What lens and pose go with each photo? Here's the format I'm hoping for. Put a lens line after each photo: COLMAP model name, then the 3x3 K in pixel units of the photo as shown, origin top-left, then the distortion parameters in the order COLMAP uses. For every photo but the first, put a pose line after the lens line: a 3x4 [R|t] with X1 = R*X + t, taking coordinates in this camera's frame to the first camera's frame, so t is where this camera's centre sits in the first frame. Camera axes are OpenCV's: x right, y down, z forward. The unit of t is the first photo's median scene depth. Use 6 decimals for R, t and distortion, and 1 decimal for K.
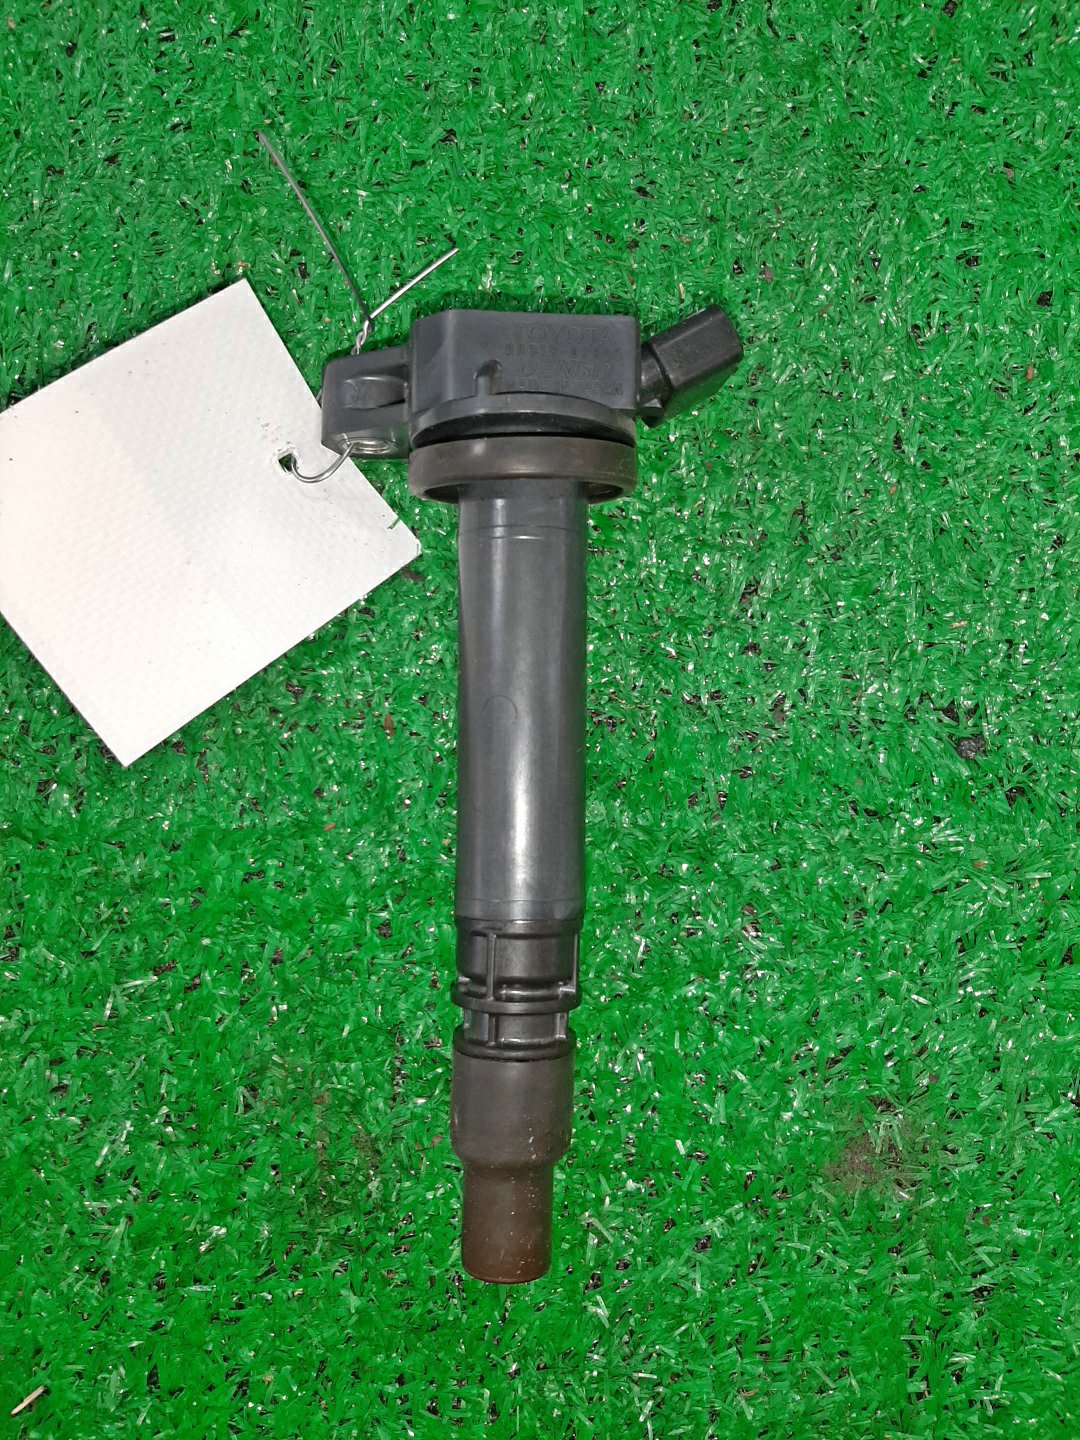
lens RADIAL K [[1088.2, 0, 525.1], [0, 1088.2, 742.4], [0, 0, 1]] dist [0.025799, -0.073513]
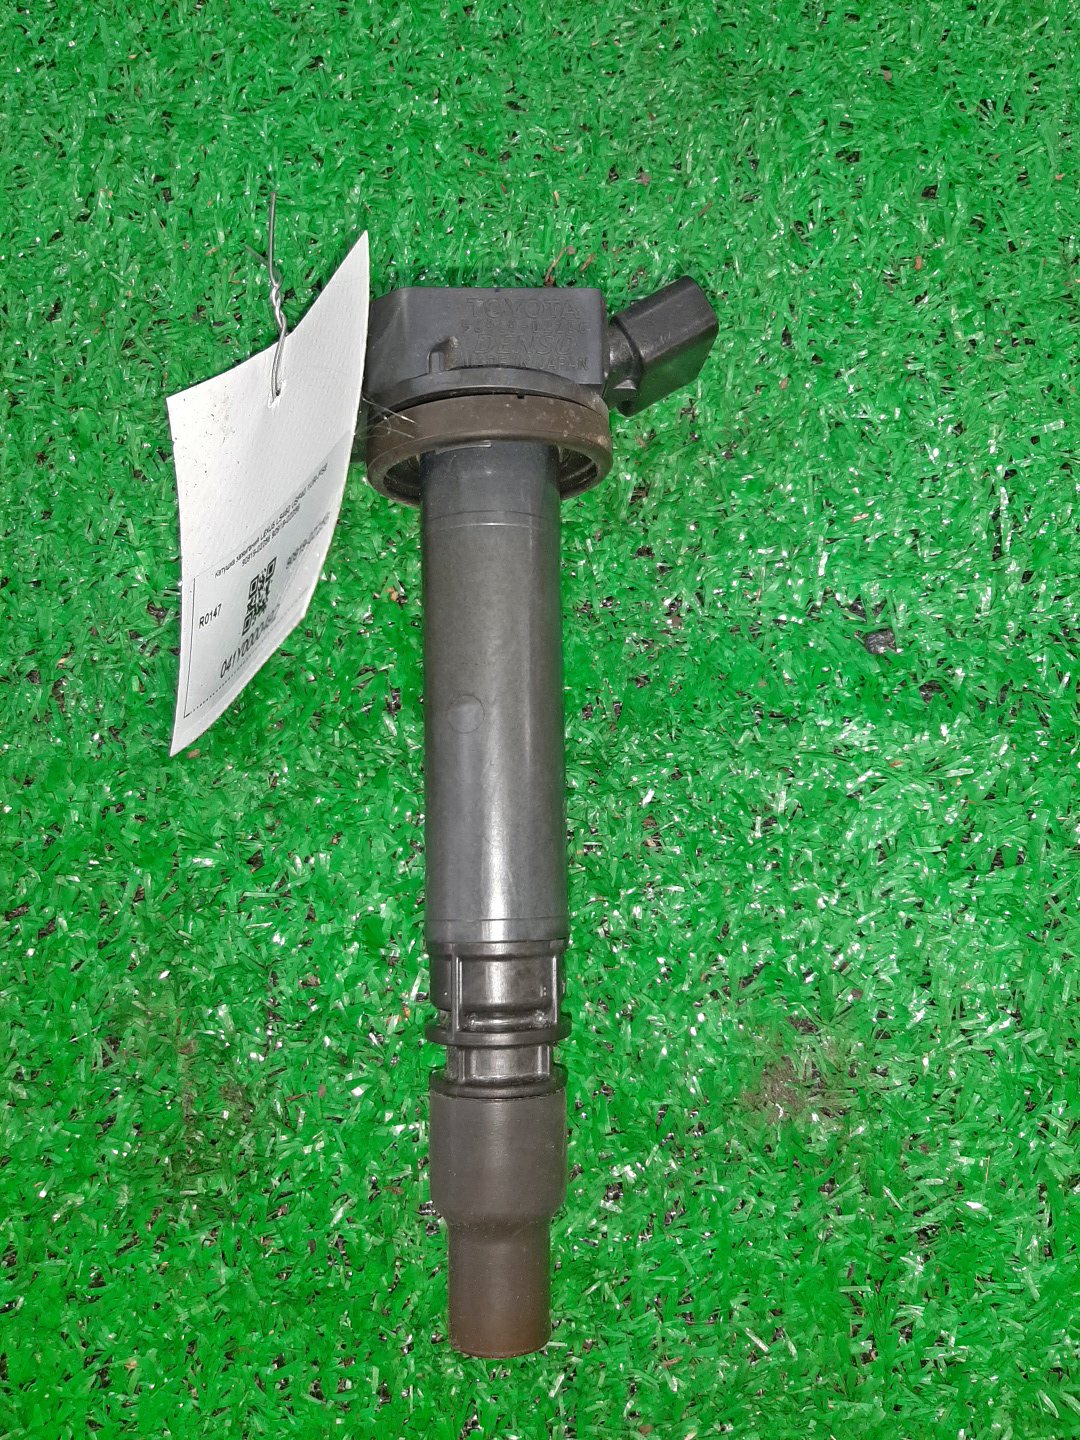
lens RADIAL K [[1088.2, 0, 560.8], [0, 1088.2, 751.4], [0, 0, 1]] dist [0.025799, -0.073513]
pose [[0.999013, -0.042865, 0.011607, 0.114476], [0.043632, 0.996091, -0.076800, 0.151413], [-0.008270, 0.077230, 0.996979, 0.069111]]
